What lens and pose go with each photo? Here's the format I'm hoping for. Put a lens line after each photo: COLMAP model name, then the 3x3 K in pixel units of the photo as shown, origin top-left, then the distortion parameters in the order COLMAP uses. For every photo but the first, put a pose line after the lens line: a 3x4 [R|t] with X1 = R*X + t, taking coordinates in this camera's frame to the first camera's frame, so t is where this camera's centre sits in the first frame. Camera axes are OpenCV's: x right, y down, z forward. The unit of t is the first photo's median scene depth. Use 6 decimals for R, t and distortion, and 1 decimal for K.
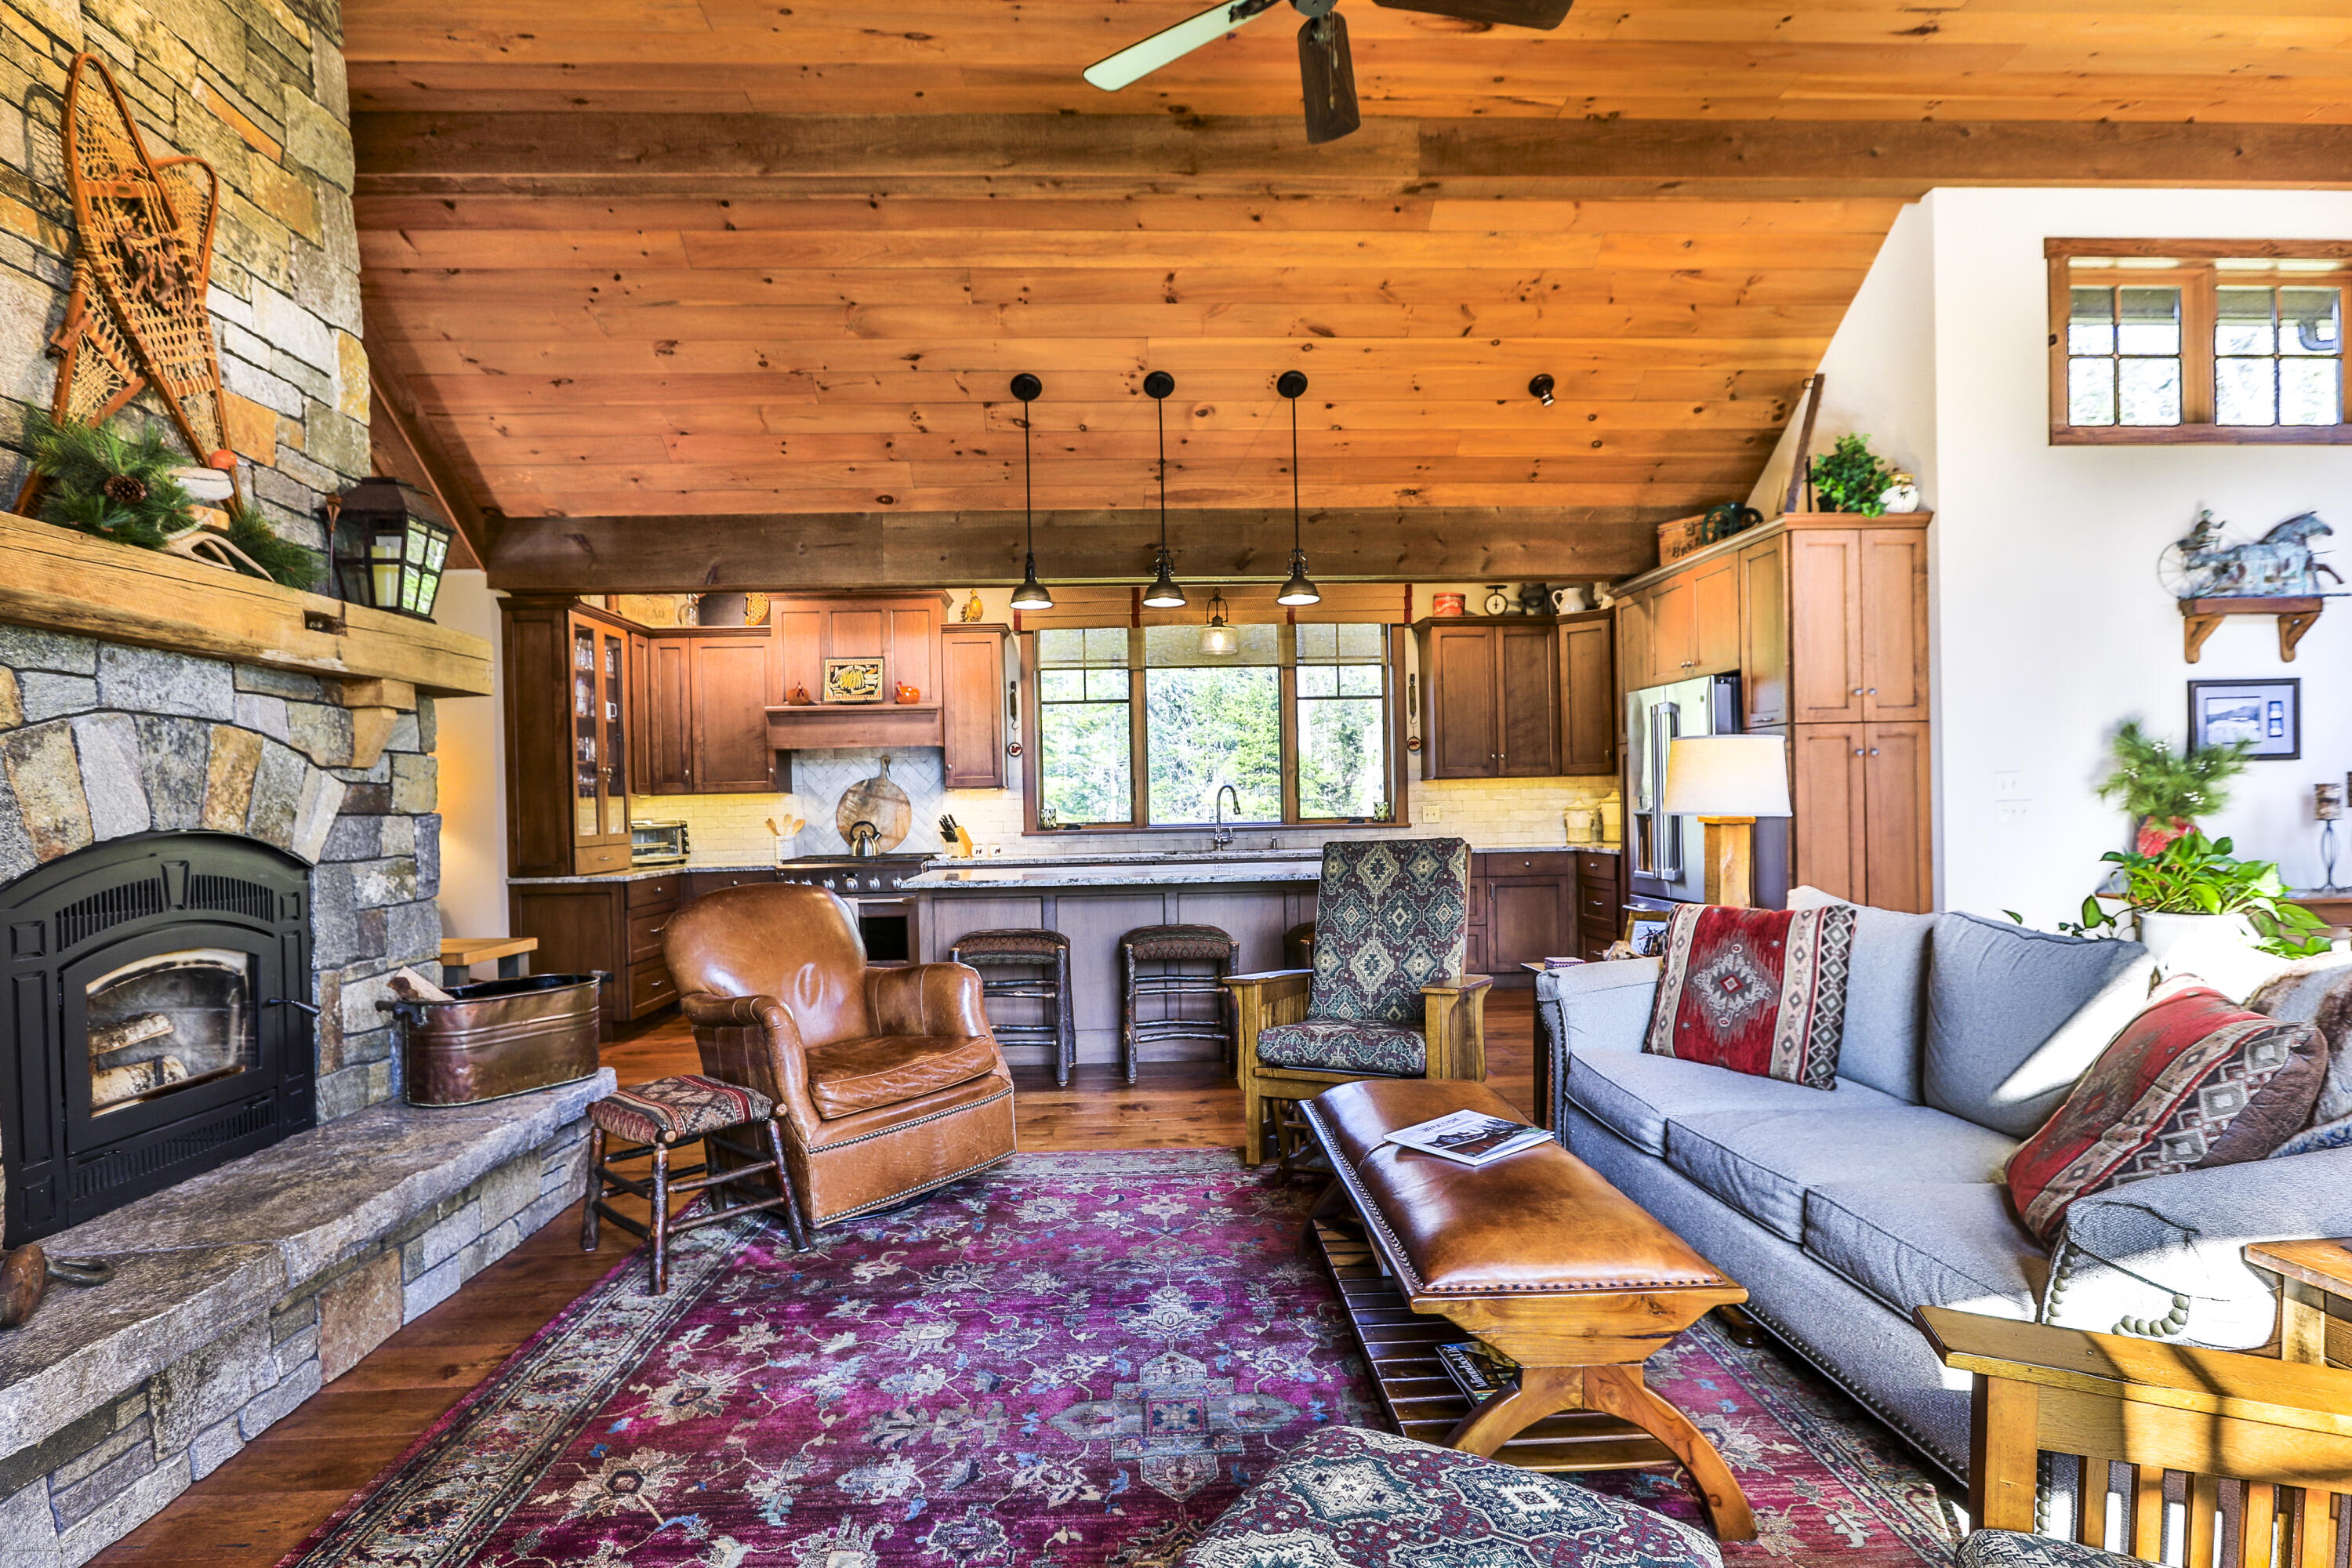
lens RADIAL K [[1142.0, 0, 1184.6], [0, 1142.0, 800.3], [0, 0, 1]] dist [-0.004996, 0.000604]
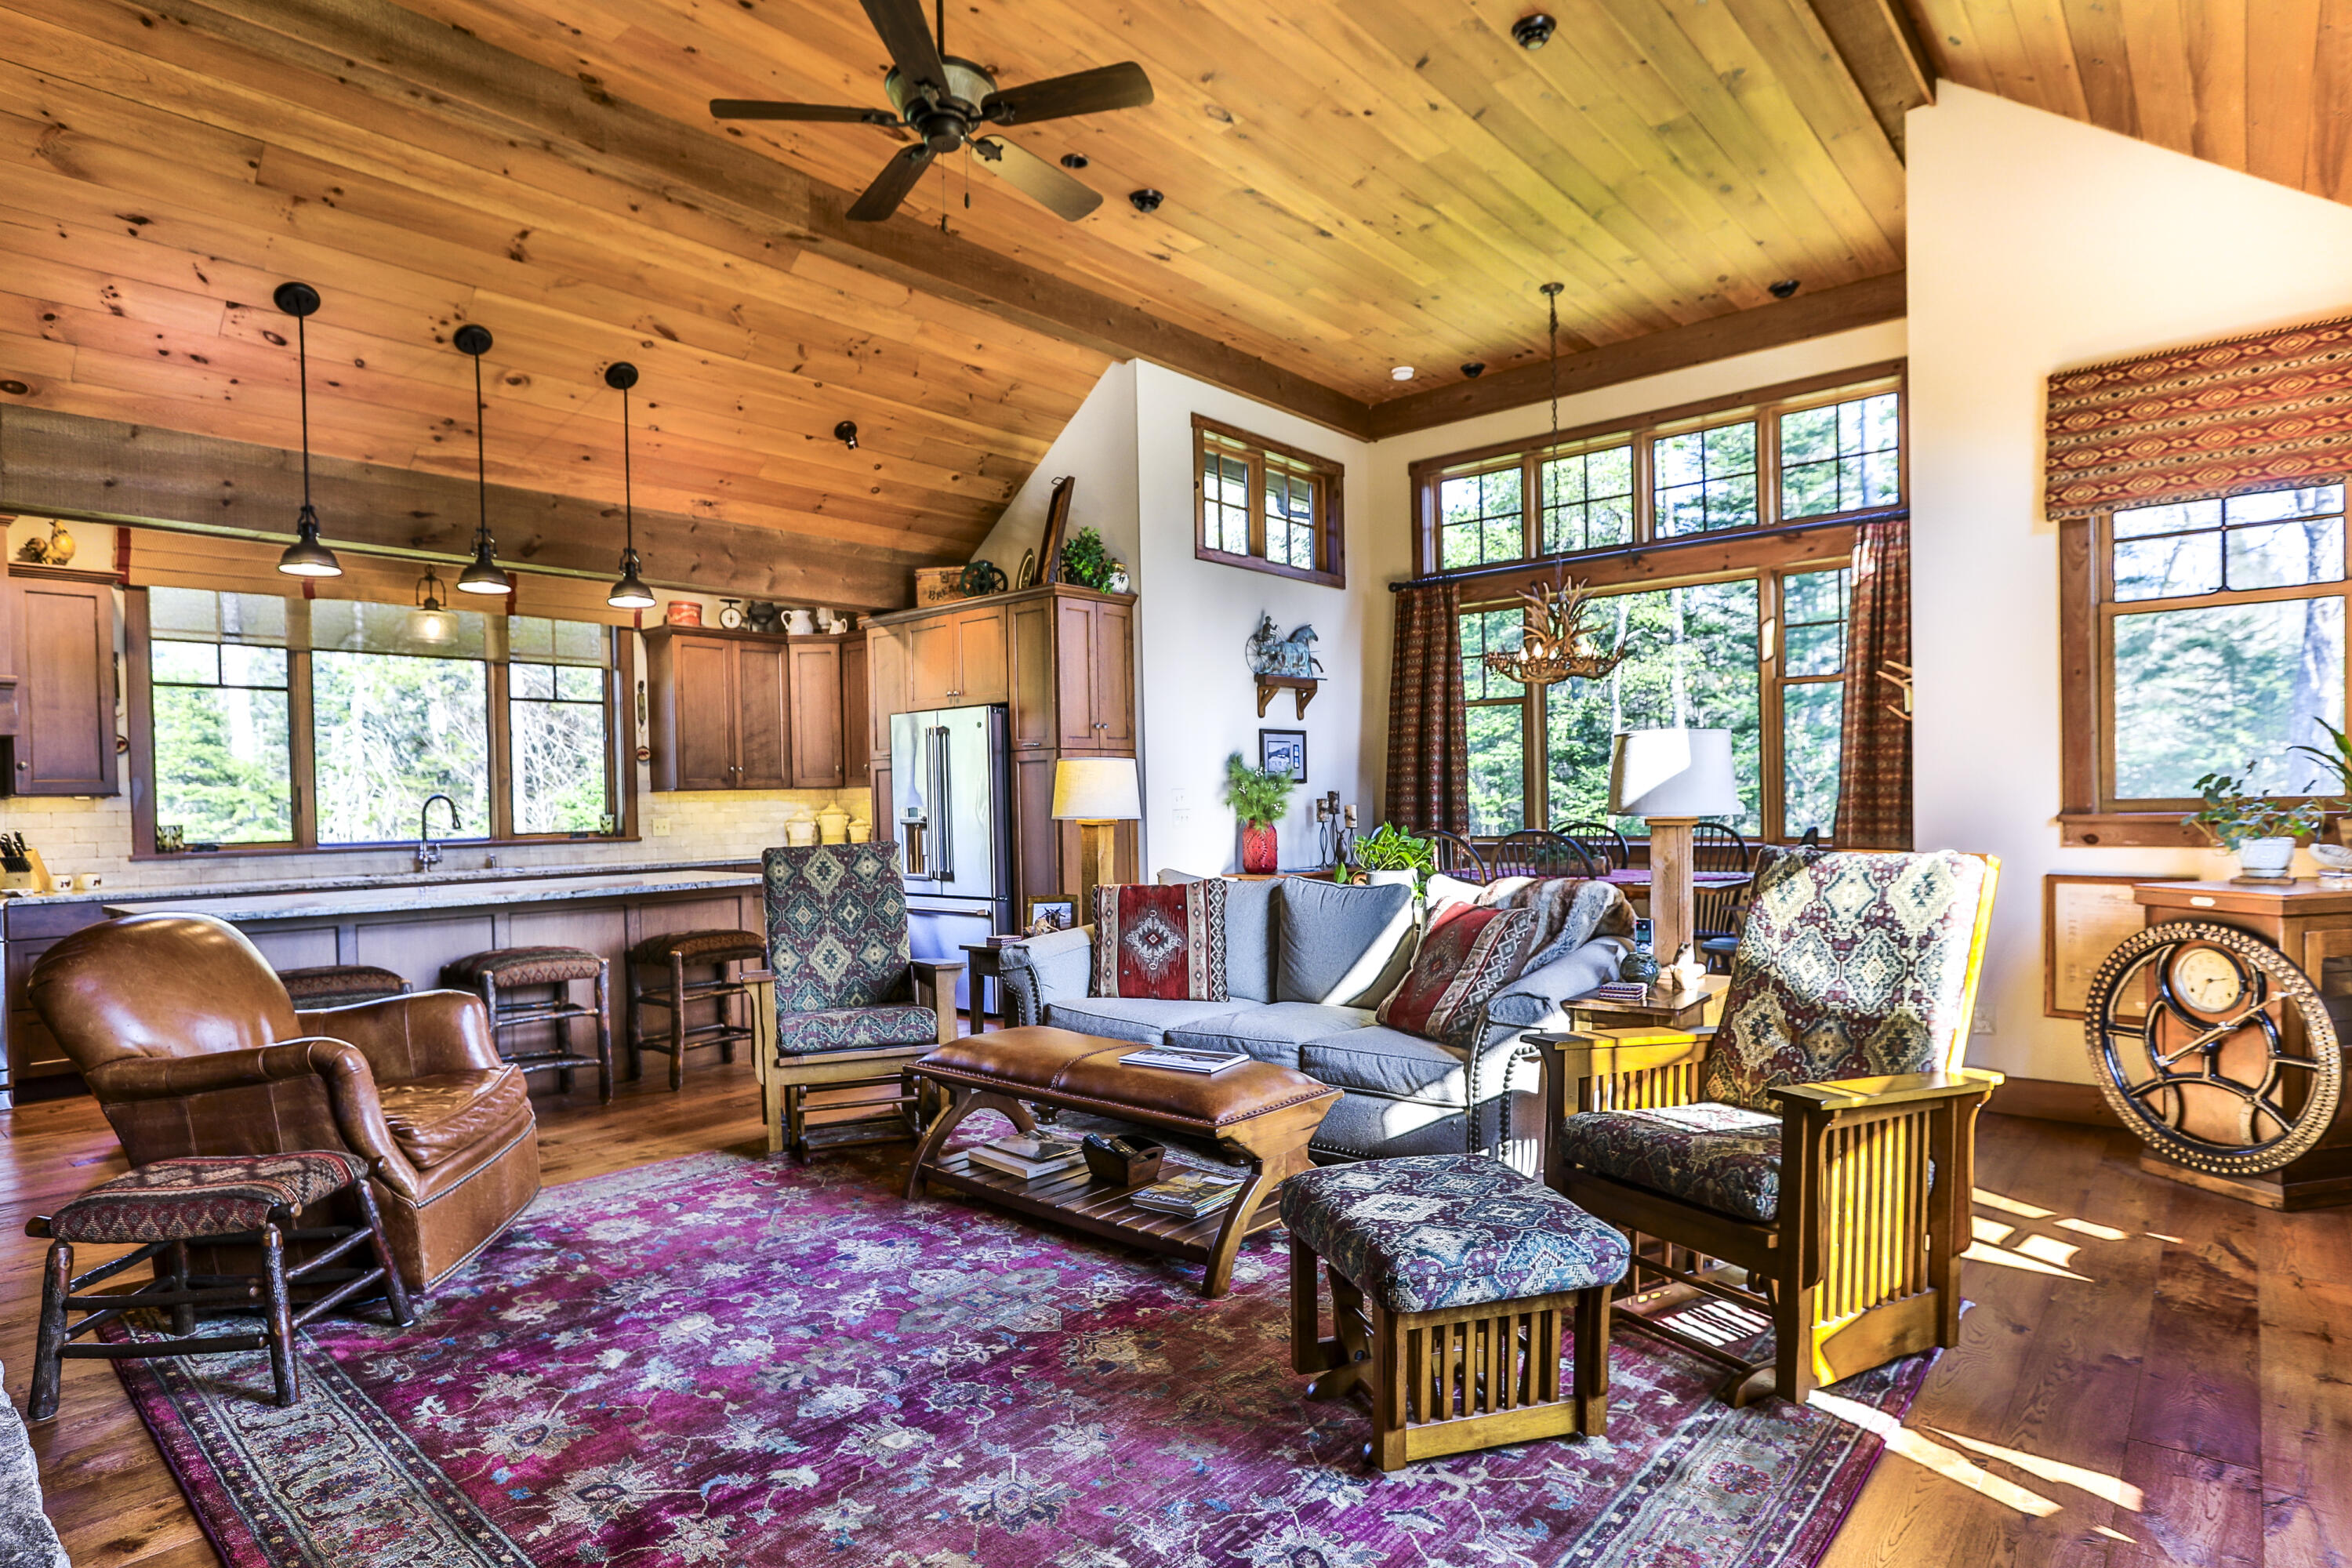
lens RADIAL K [[1207.6, 0, 1162.6], [0, 1207.6, 809.7], [0, 0, 1]] dist [-0.061630, 0.042424]
pose [[0.704484, -0.000310, 0.709720, -0.330913], [0.005200, 0.999975, -0.004725, 0.007260], [-0.709701, 0.007019, 0.704468, -0.023293]]
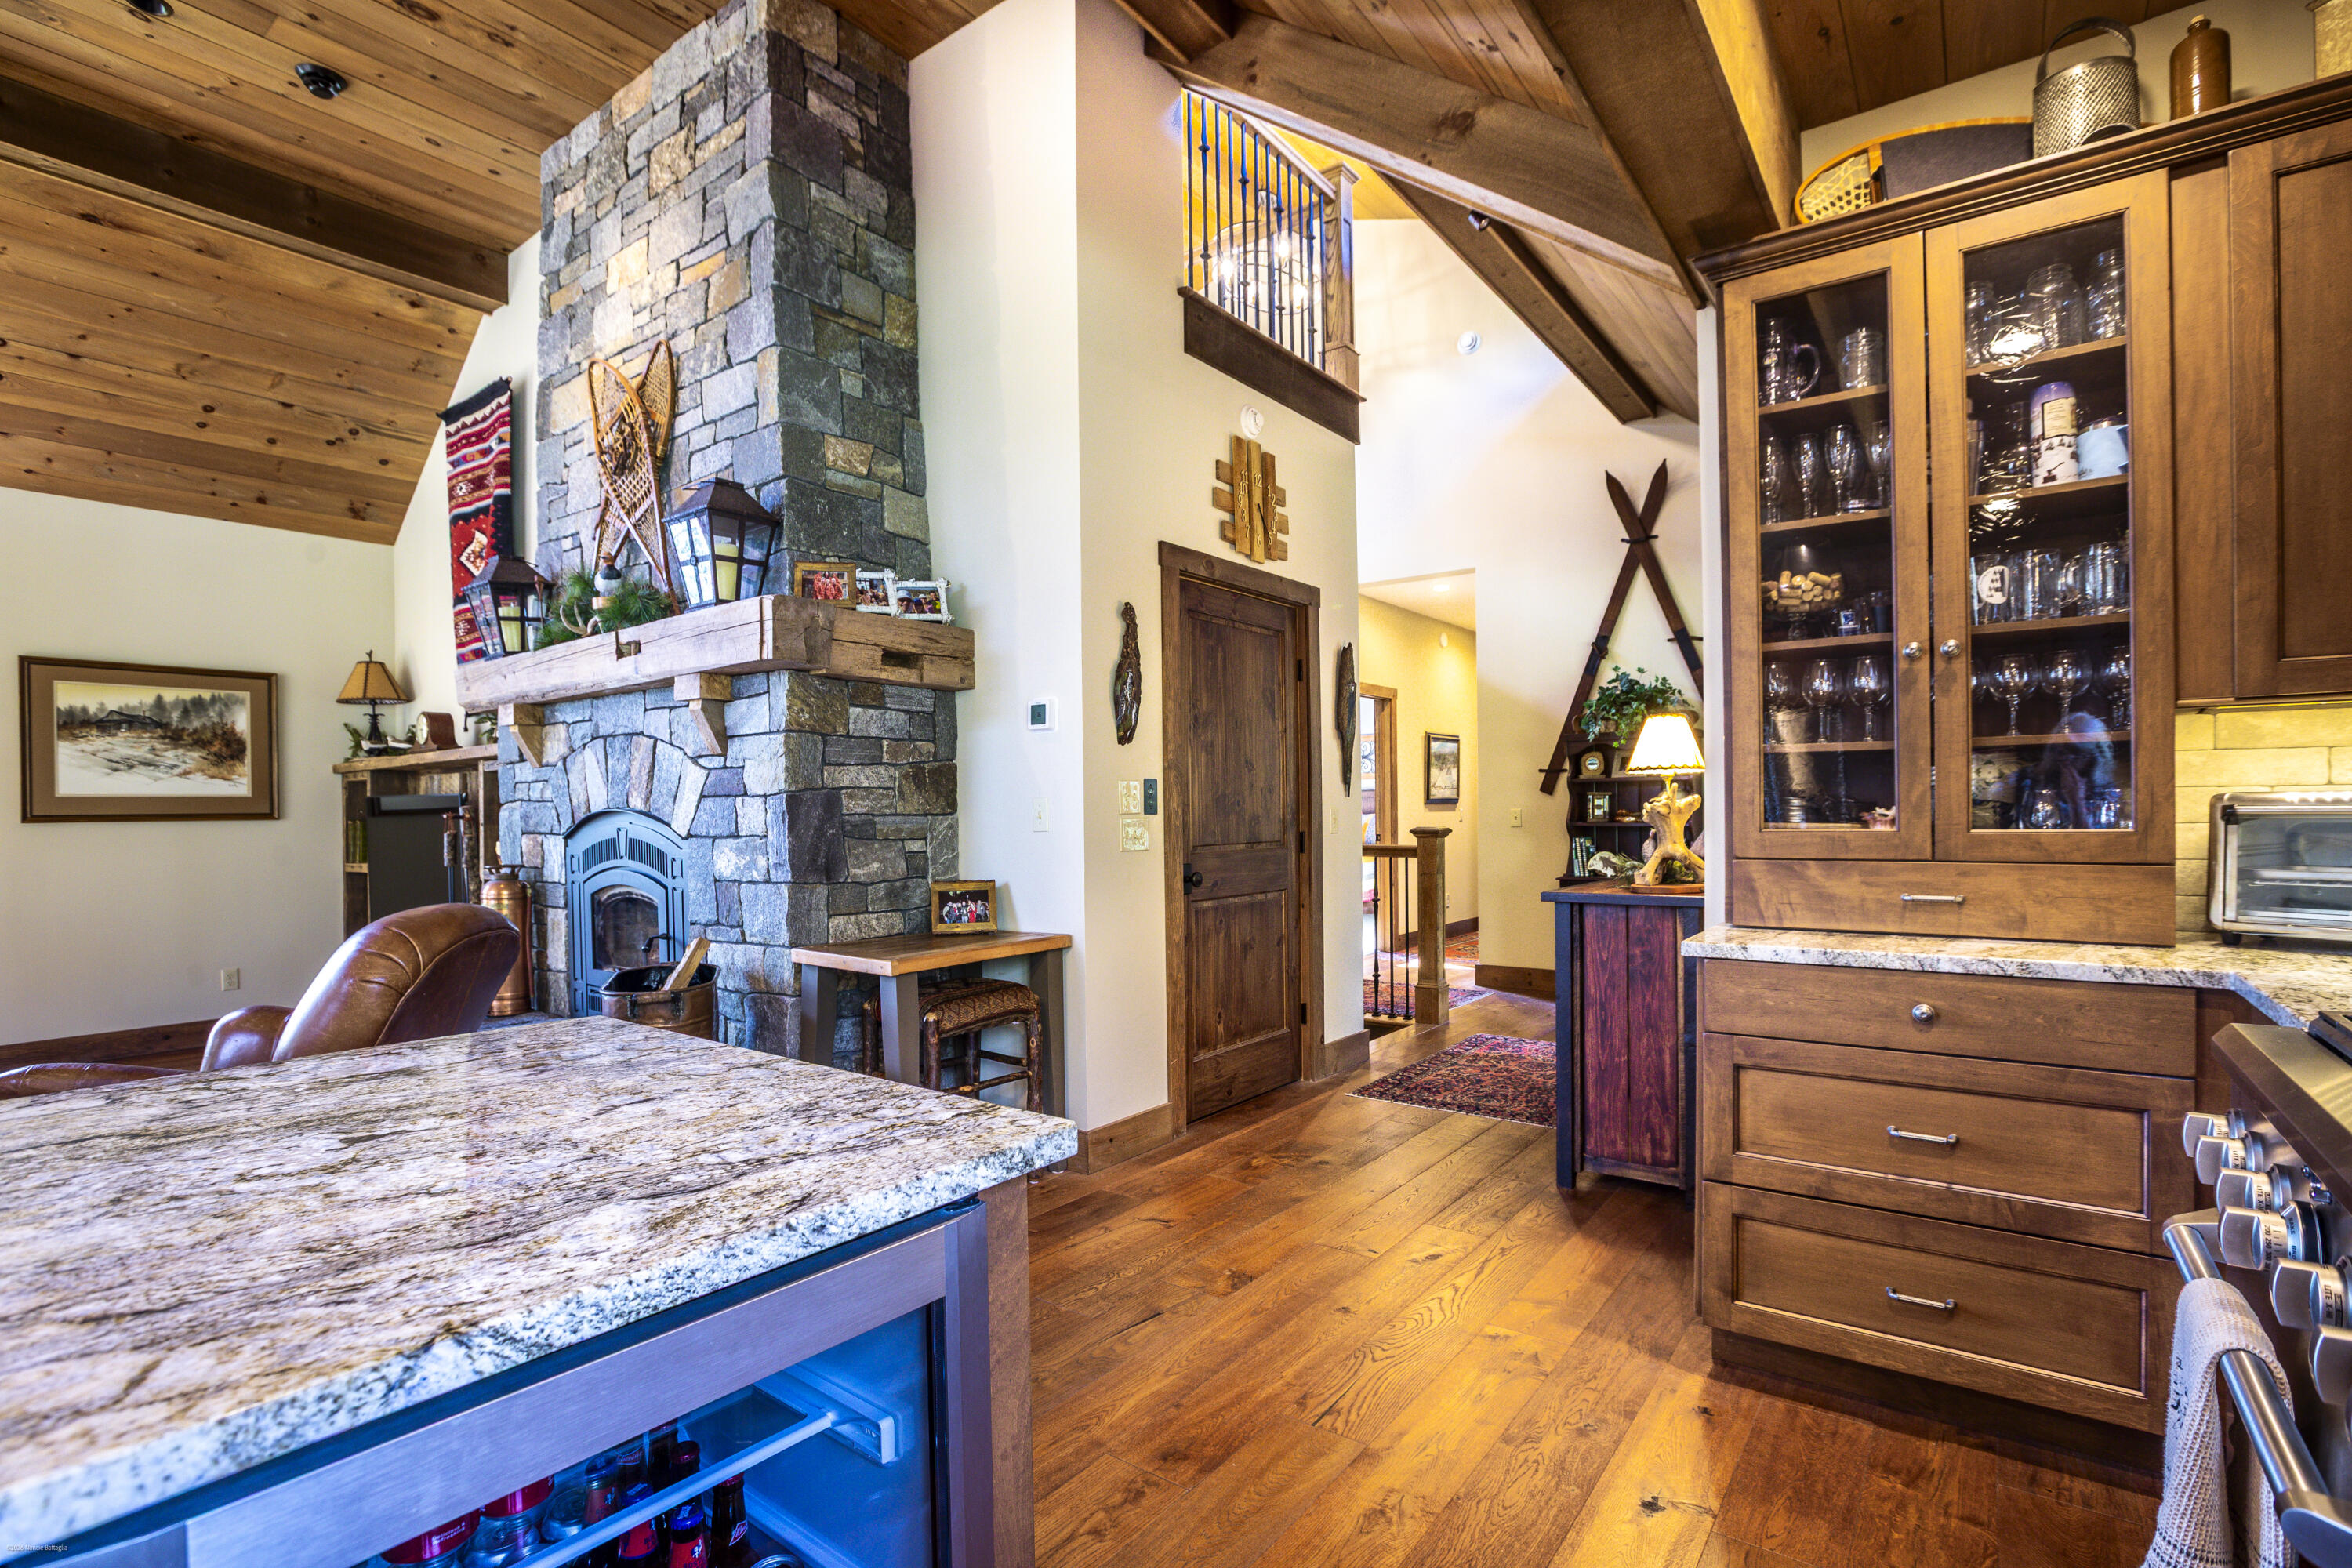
lens RADIAL K [[1103.9, 0, 1178.9], [0, 1103.9, 822.3], [0, 0, 1]] dist [-0.053424, 0.020769]
pose [[-0.641609, 0.039118, -0.766034, -0.123358], [0.028407, 0.999225, 0.027232, 0.014624], [0.766506, -0.004289, -0.642223, 1.375728]]
